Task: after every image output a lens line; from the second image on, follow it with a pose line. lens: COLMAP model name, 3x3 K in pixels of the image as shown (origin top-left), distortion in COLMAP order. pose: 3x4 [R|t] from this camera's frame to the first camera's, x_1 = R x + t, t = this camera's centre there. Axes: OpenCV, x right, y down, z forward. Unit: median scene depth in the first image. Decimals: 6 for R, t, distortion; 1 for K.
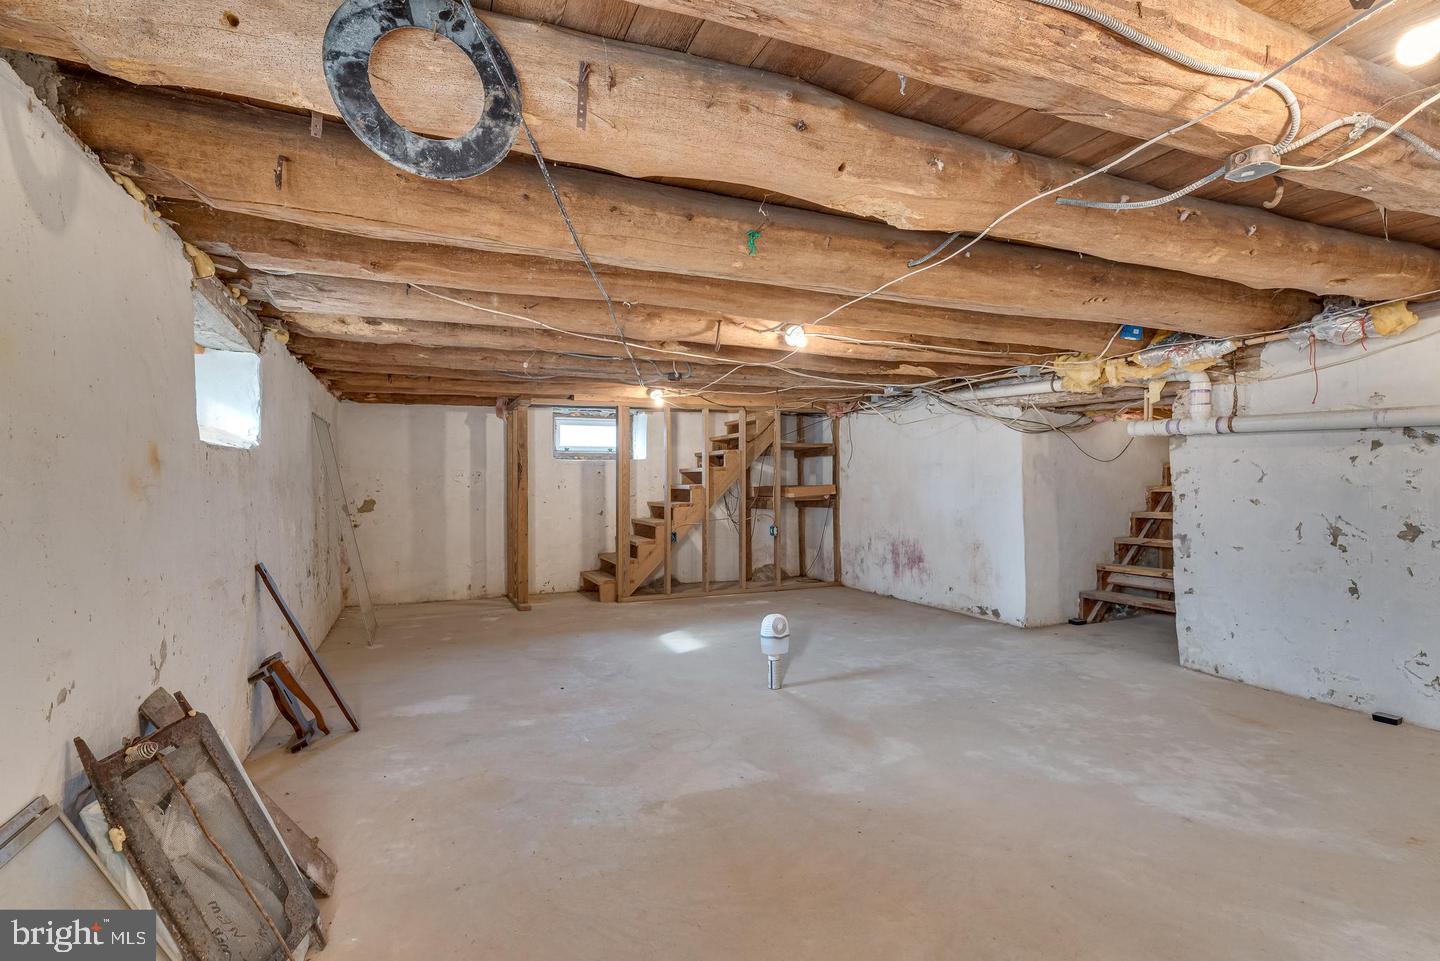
lens RADIAL K [[692.4, 0, 718.1], [0, 692.4, 477.1], [0, 0, 1]] dist [0.000129, 0.001100]
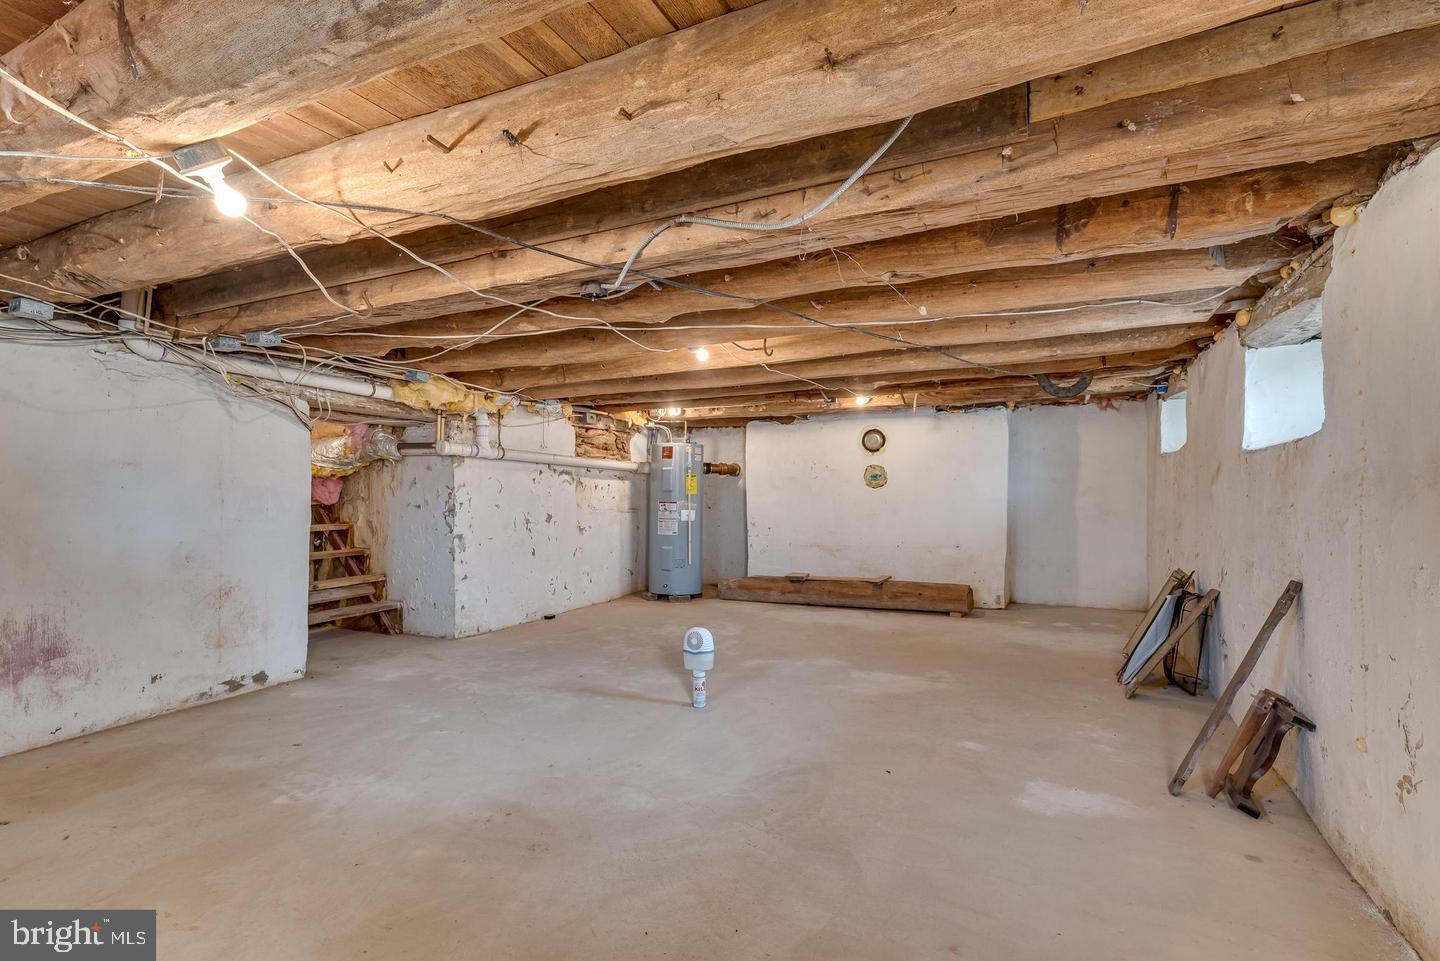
lens RADIAL K [[692.4, 0, 719.3], [0, 692.4, 485.0], [0, 0, 1]] dist [0.000129, 0.001100]
pose [[-0.661189, 0.017147, 0.750024, -0.661122], [0.007612, 0.999841, -0.016148, 0.018079], [-0.750181, -0.004968, -0.661214, 1.628608]]
